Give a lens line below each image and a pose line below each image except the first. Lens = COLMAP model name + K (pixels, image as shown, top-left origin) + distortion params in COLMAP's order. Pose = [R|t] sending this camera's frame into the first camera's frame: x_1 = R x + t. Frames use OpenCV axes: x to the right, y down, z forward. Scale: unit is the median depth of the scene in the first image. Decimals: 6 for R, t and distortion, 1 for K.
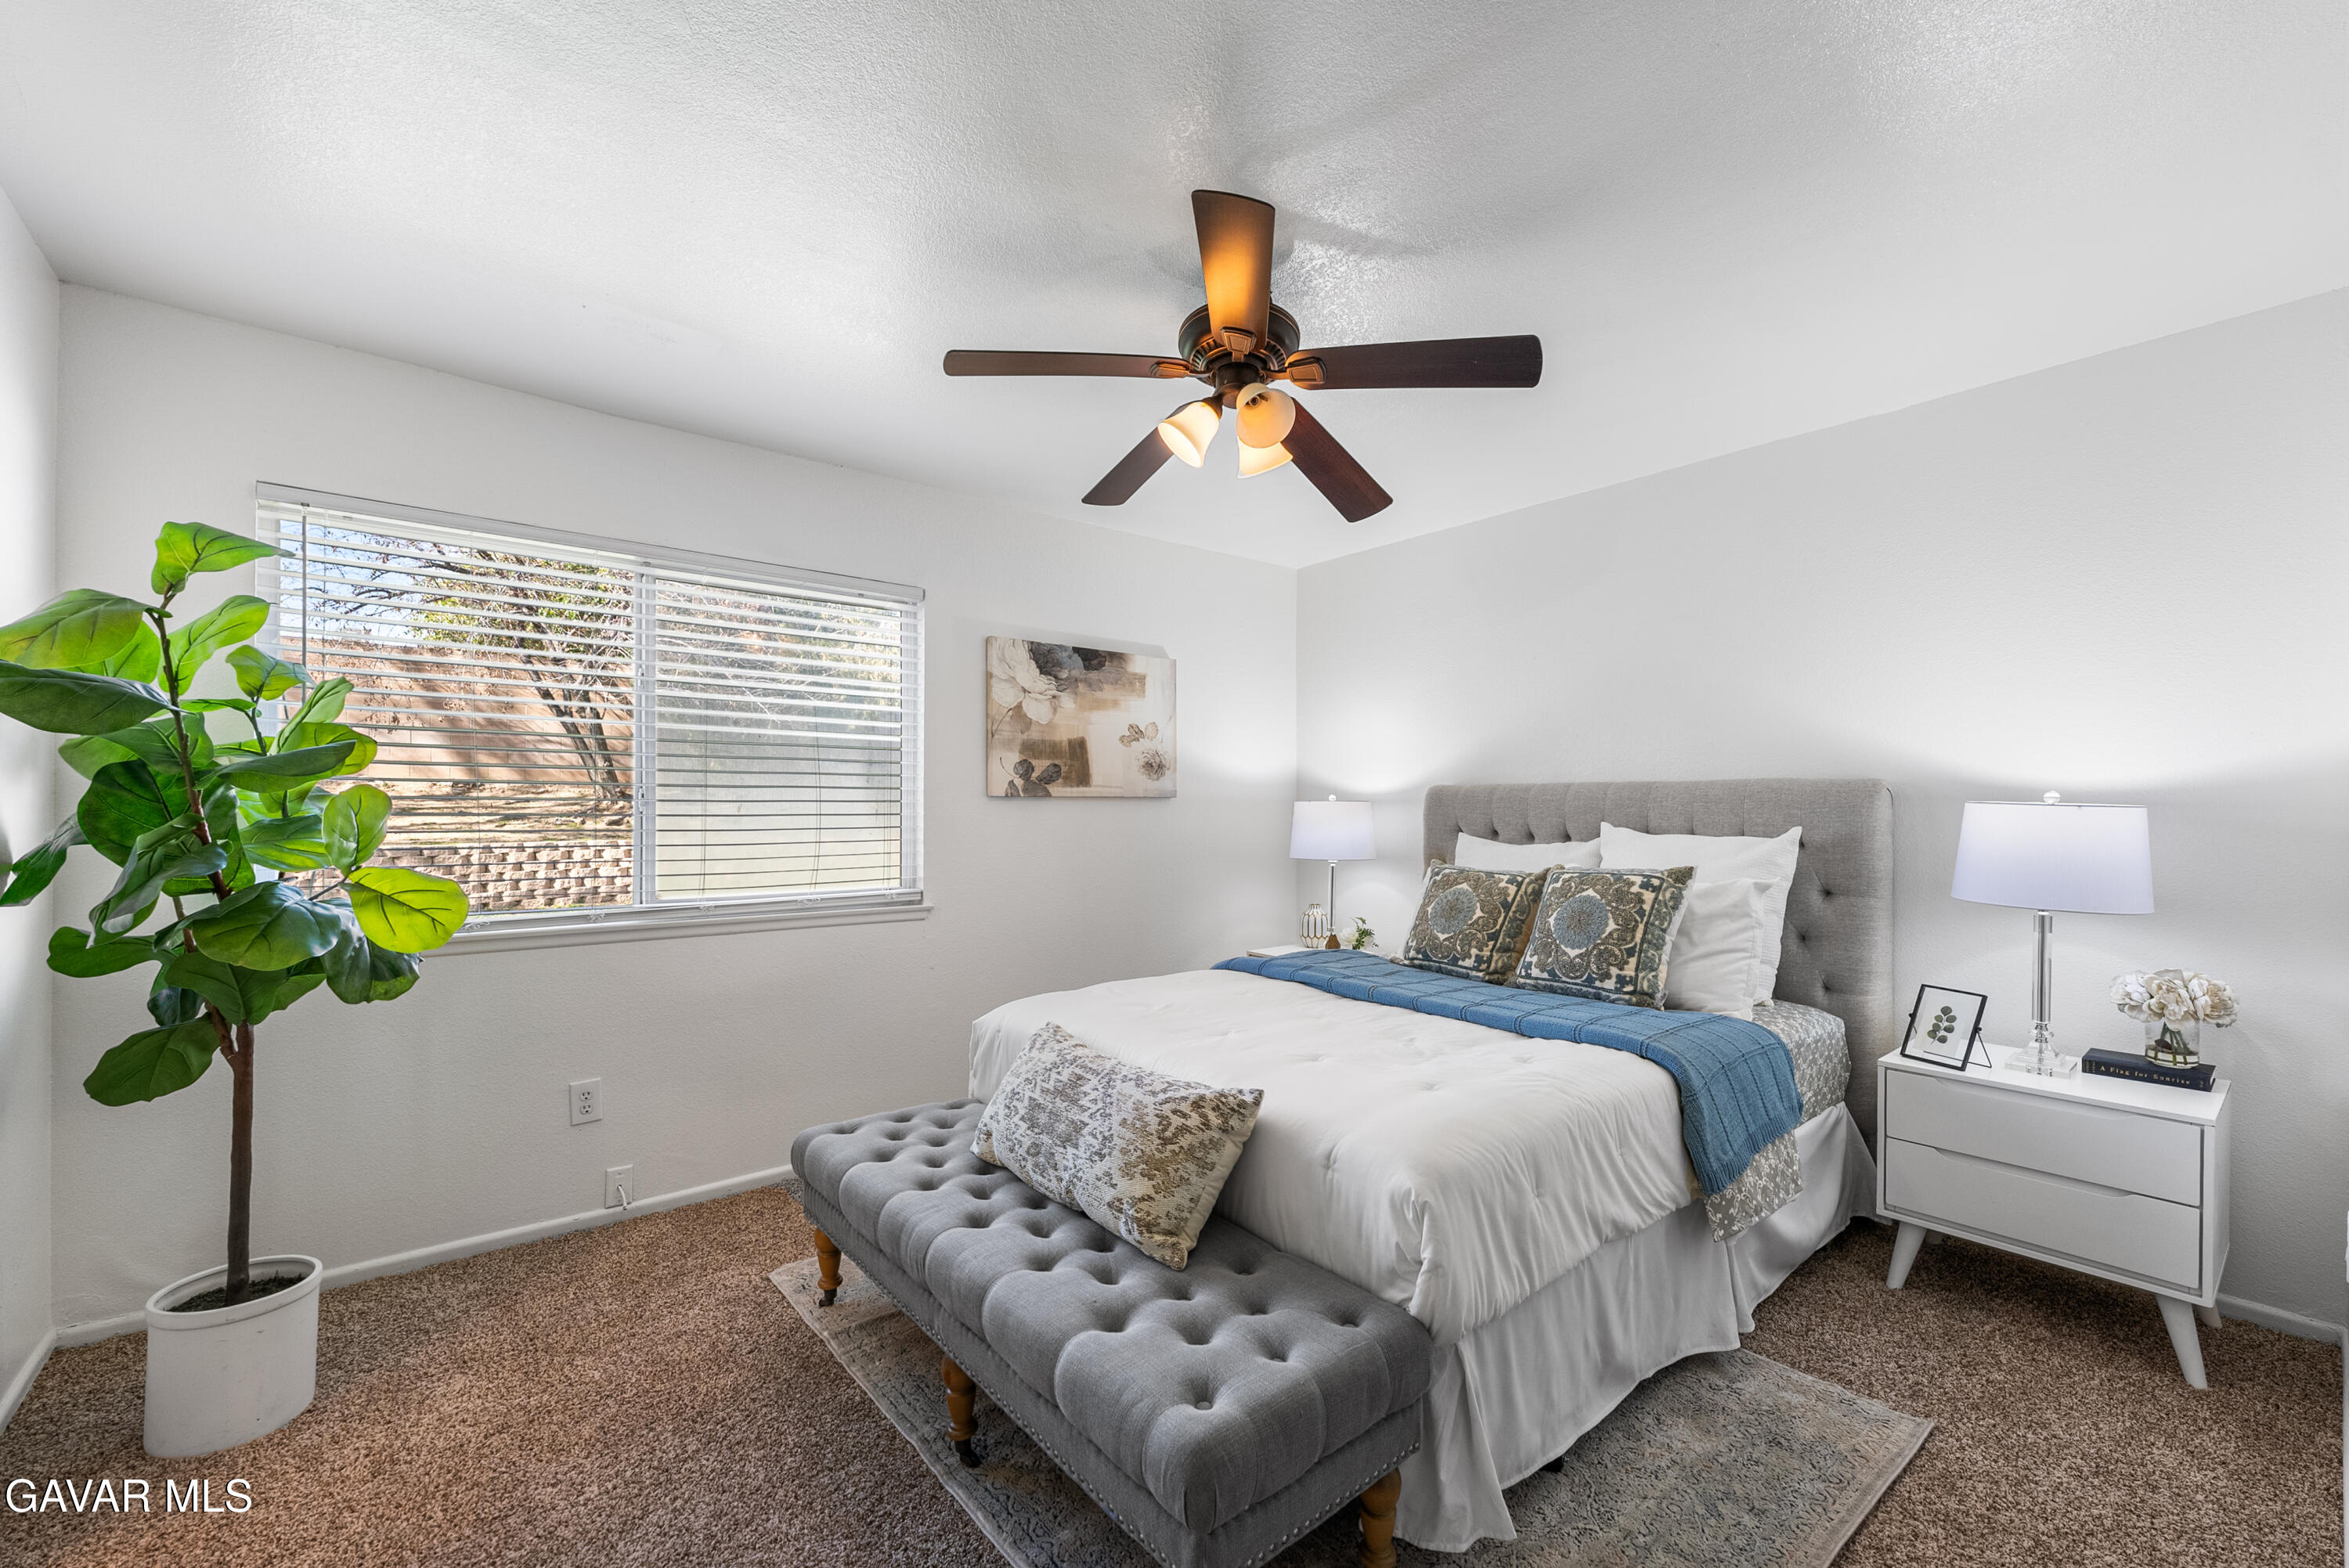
lens RADIAL K [[965.8, 0, 1173.6], [0, 965.8, 797.2], [0, 0, 1]] dist [-0.000290, 0.000951]
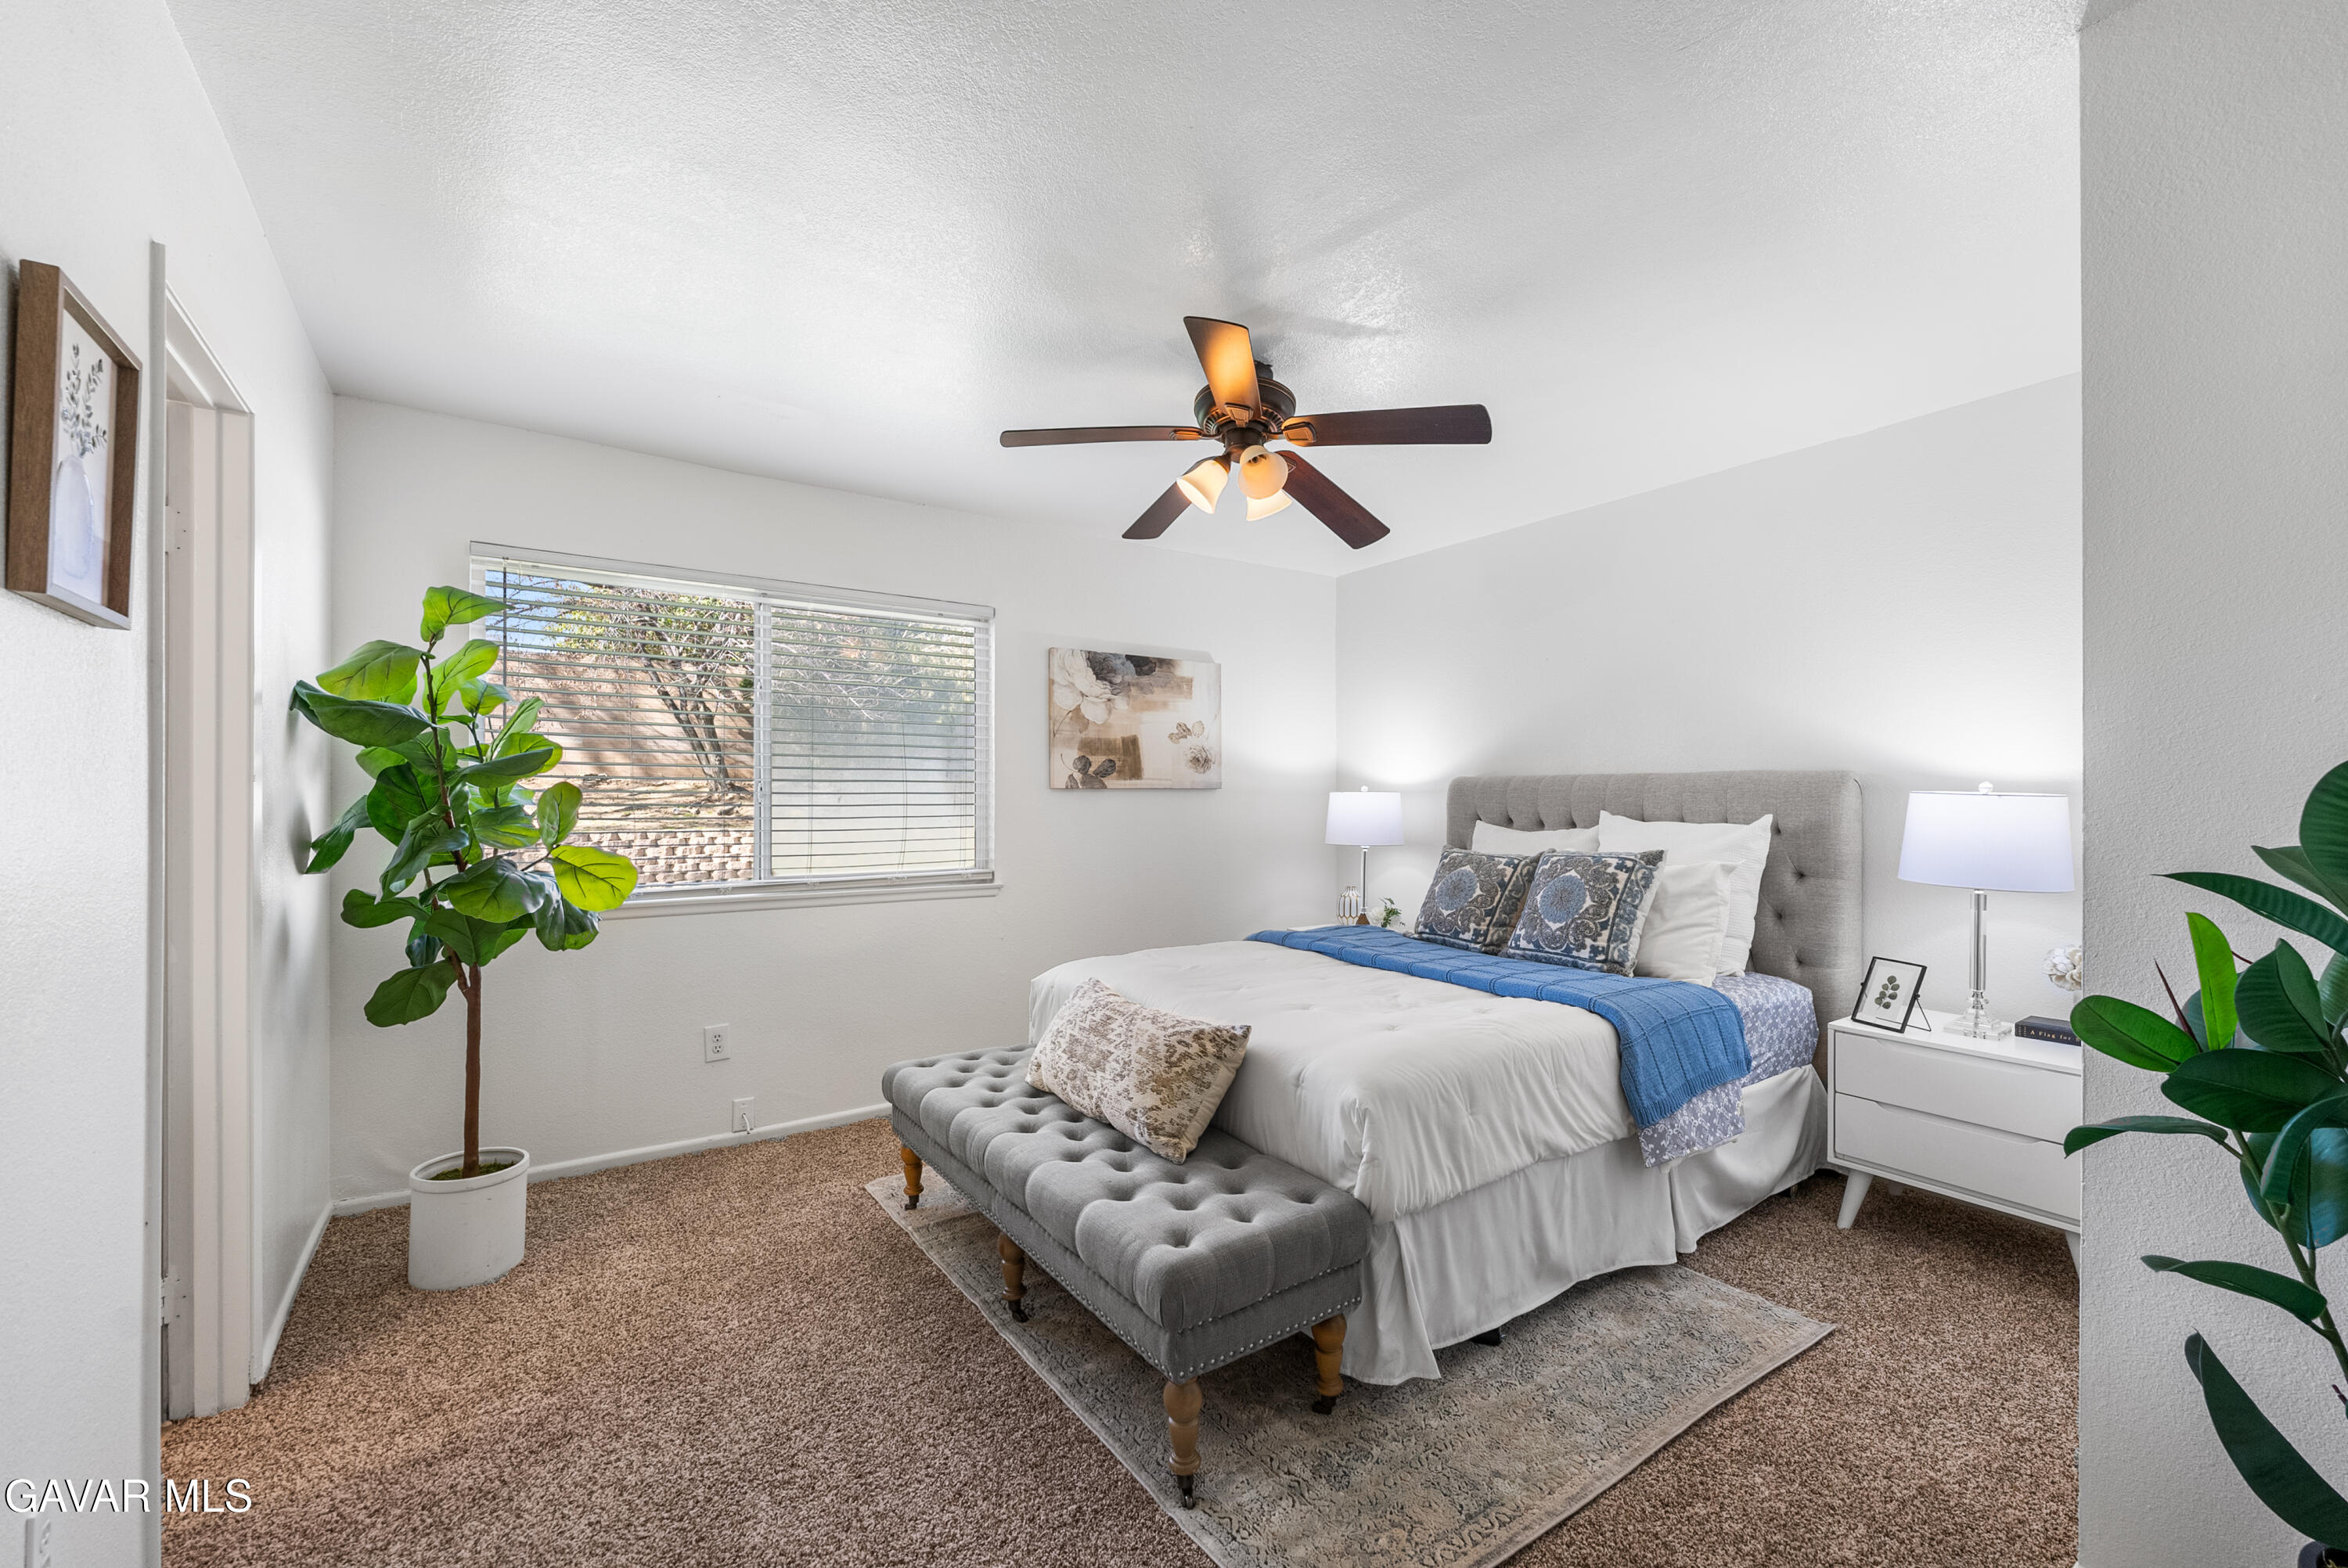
lens RADIAL K [[965.3, 0, 1174.4], [0, 965.3, 785.4], [0, 0, 1]] dist [-0.000290, 0.000951]
pose [[0.996403, -0.002916, -0.084696, 0.084232], [0.002763, 0.999994, -0.001930, -0.003168], [0.084701, 0.001689, 0.996405, -0.204096]]
